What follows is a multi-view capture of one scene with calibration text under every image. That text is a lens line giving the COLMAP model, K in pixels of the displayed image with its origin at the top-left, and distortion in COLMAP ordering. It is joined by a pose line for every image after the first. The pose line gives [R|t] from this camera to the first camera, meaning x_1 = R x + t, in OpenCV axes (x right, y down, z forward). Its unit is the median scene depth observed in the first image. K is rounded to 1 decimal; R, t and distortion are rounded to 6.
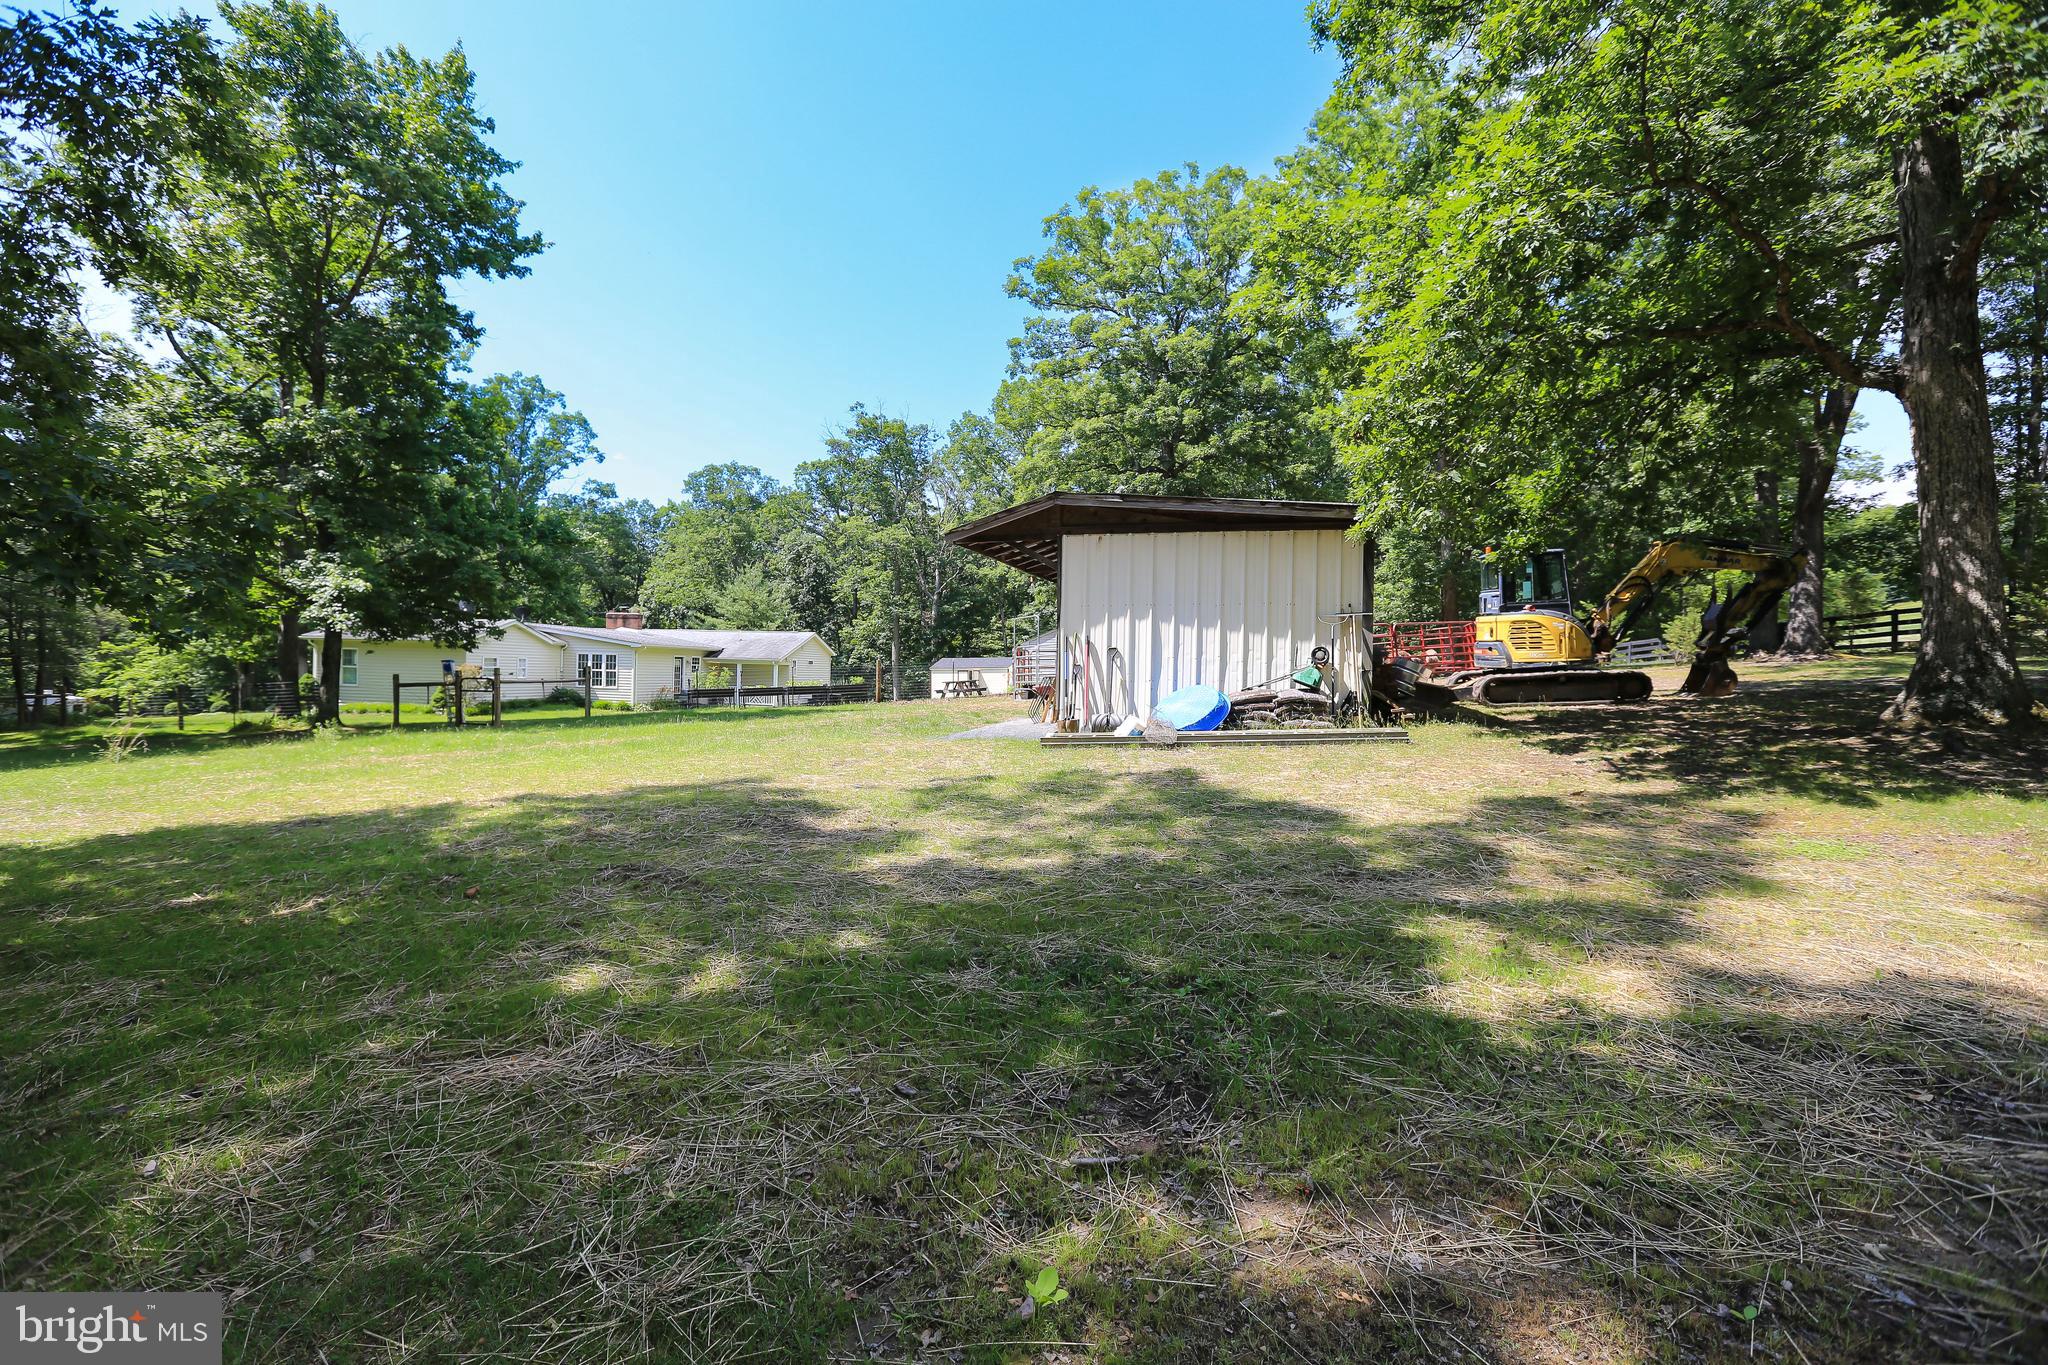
lens RADIAL K [[939.2, 0, 1024.0], [0, 939.2, 682.5], [0, 0, 1]] dist [0.000459, 0.000159]
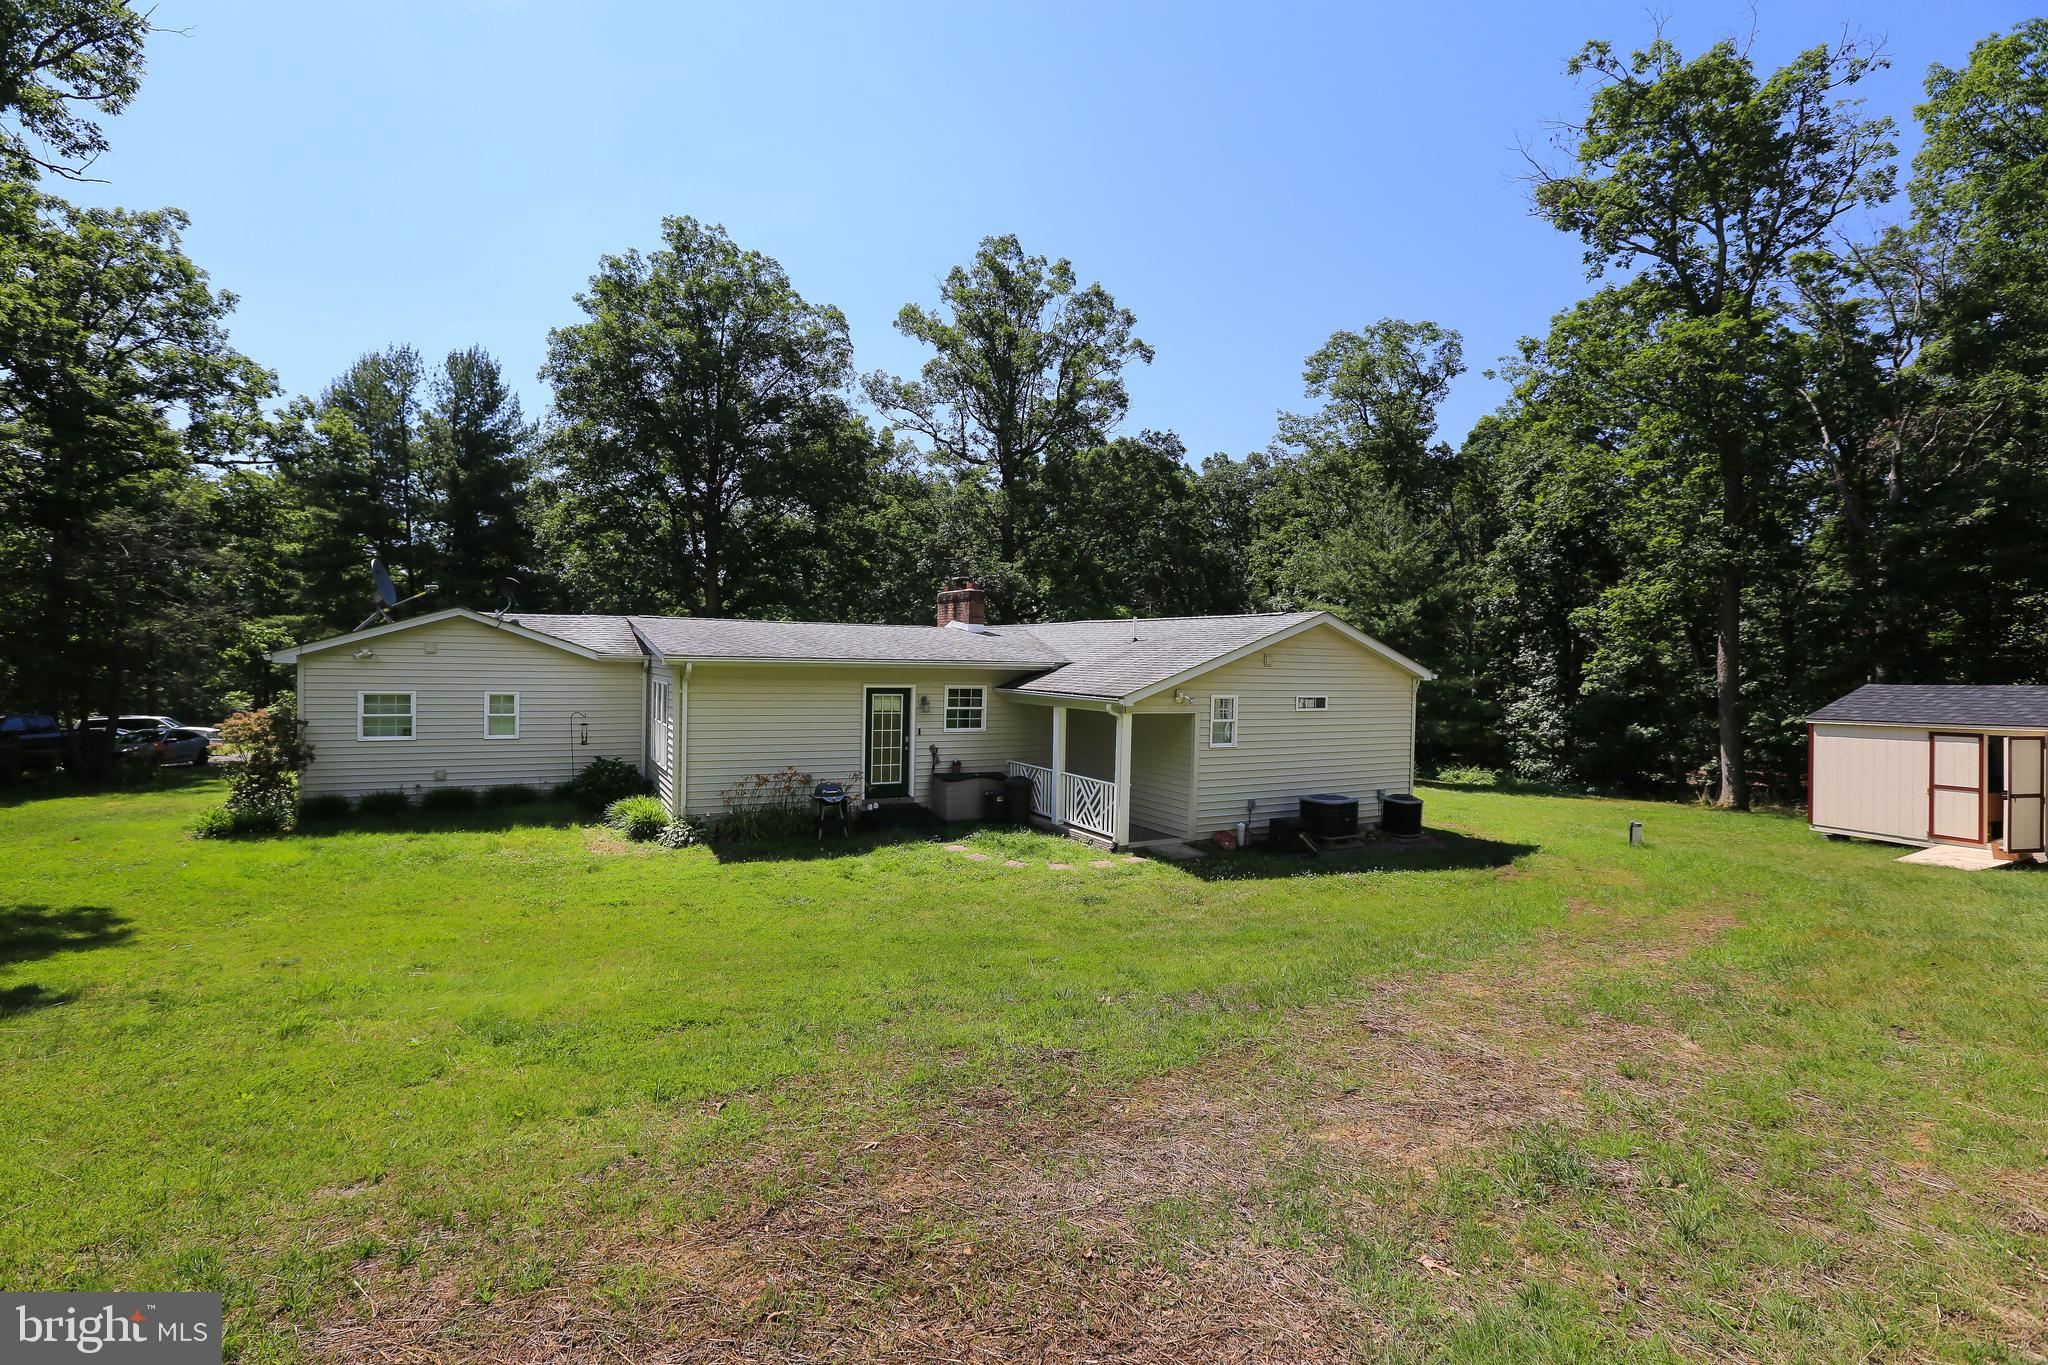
lens RADIAL K [[939.2, 0, 1024.0], [0, 939.2, 682.5], [0, 0, 1]] dist [0.000459, 0.000159]
pose [[0.649456, 0.009240, -0.760343, -0.030226], [-0.016355, 0.999865, -0.001819, -0.020181], [0.760223, 0.013617, 0.649519, 0.542165]]
